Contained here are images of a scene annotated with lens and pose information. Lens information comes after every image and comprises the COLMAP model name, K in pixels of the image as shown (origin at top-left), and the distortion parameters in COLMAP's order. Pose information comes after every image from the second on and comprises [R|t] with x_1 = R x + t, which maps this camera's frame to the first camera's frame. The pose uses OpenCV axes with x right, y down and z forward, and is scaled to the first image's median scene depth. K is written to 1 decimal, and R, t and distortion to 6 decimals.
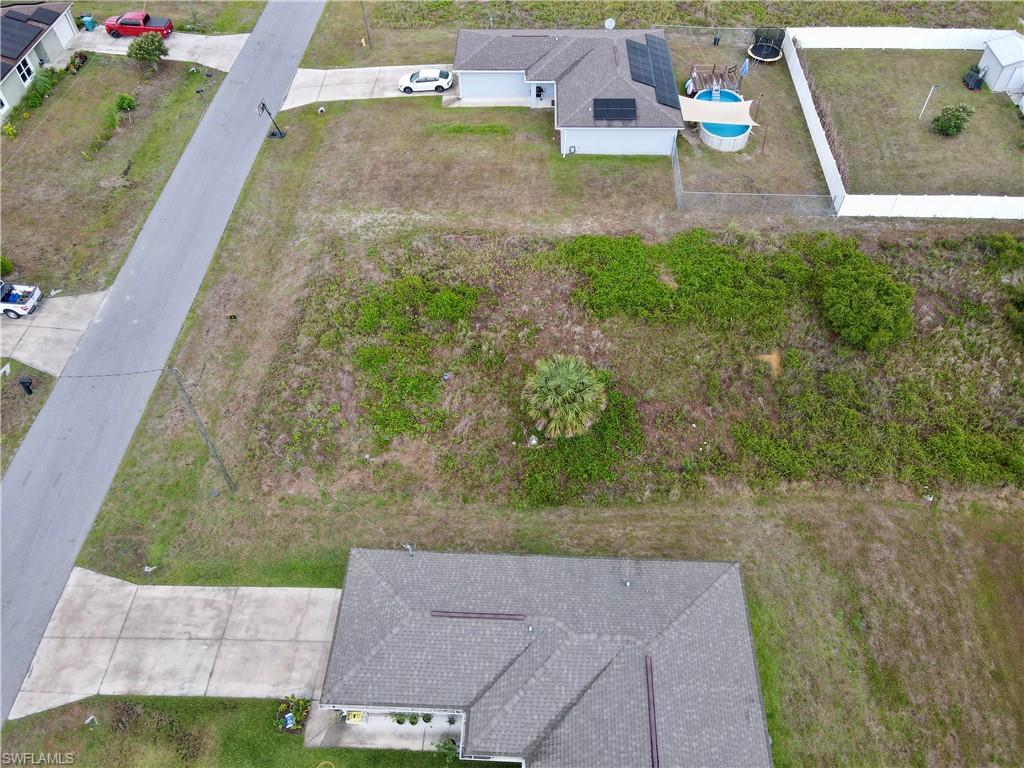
lens RADIAL K [[749.9, 0, 512.4], [0, 749.9, 380.7], [0, 0, 1]] dist [0.015350, 0.003187]
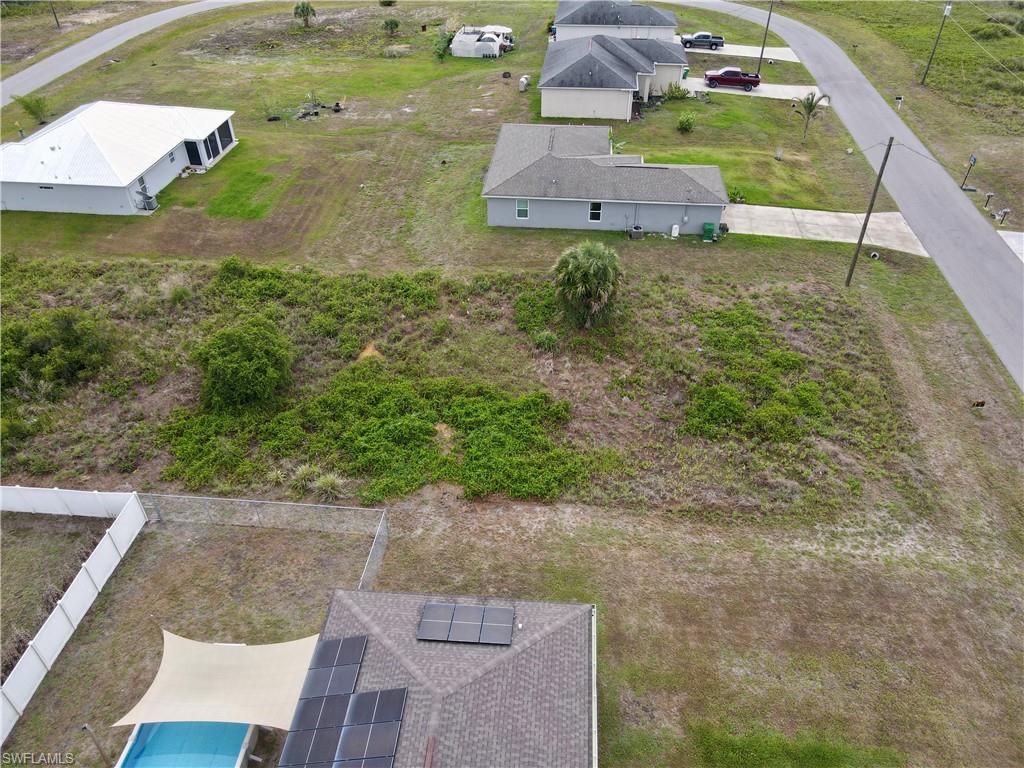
lens RADIAL K [[749.9, 0, 512.4], [0, 749.9, 380.7], [0, 0, 1]] dist [0.015350, 0.003187]
pose [[-0.998471, -0.018881, 0.051951, 0.102066], [0.051741, 0.011415, 0.998595, -0.958486], [-0.019447, 0.999757, -0.010420, 0.997997]]
